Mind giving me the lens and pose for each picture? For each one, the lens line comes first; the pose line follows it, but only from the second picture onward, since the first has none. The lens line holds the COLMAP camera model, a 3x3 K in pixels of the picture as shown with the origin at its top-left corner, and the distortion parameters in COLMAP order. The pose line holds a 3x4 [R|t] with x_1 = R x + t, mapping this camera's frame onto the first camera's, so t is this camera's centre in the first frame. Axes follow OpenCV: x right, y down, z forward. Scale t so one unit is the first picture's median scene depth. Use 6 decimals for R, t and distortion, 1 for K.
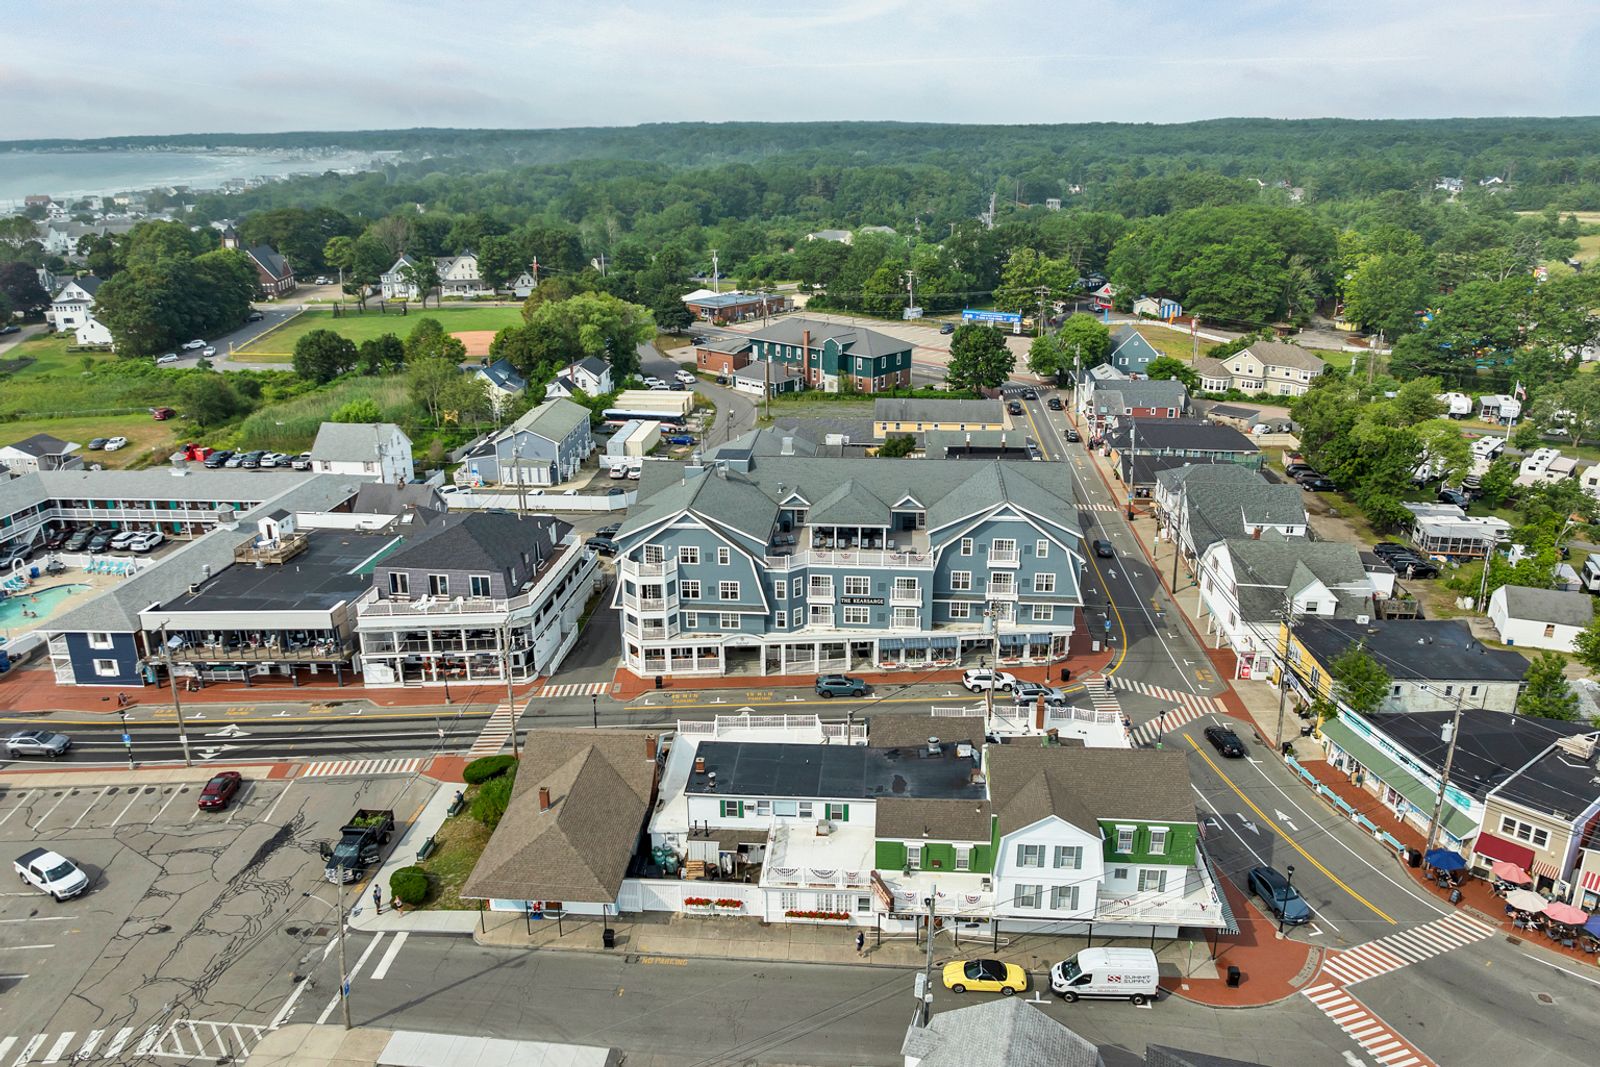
lens RADIAL K [[1125.4, 0, 800.0], [0, 1125.4, 533.5], [0, 0, 1]] dist [-0.027253, -0.032348]
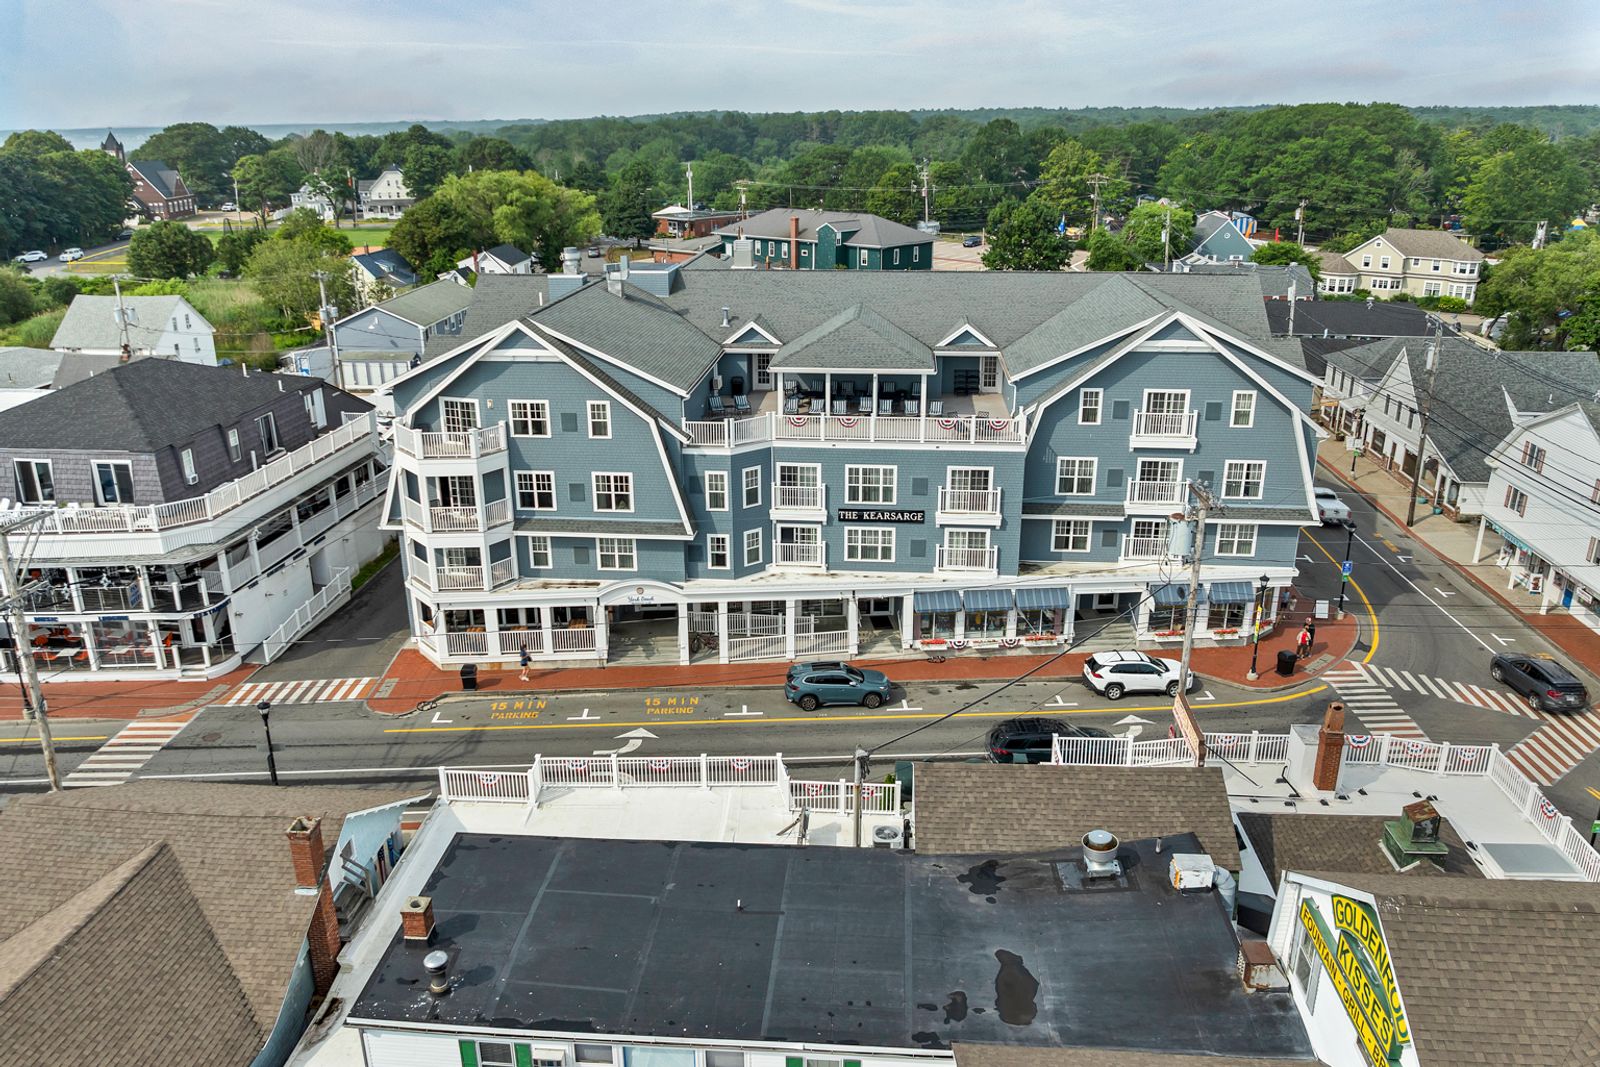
lens RADIAL K [[1125.4, 0, 800.0], [0, 1125.4, 533.5], [0, 0, 1]] dist [-0.027253, -0.032348]
pose [[0.999999, 0.000948, 0.000825, 0.018707], [-0.000949, 0.999999, 0.000764, 0.067103], [-0.000824, -0.000765, 0.999999, 0.494788]]
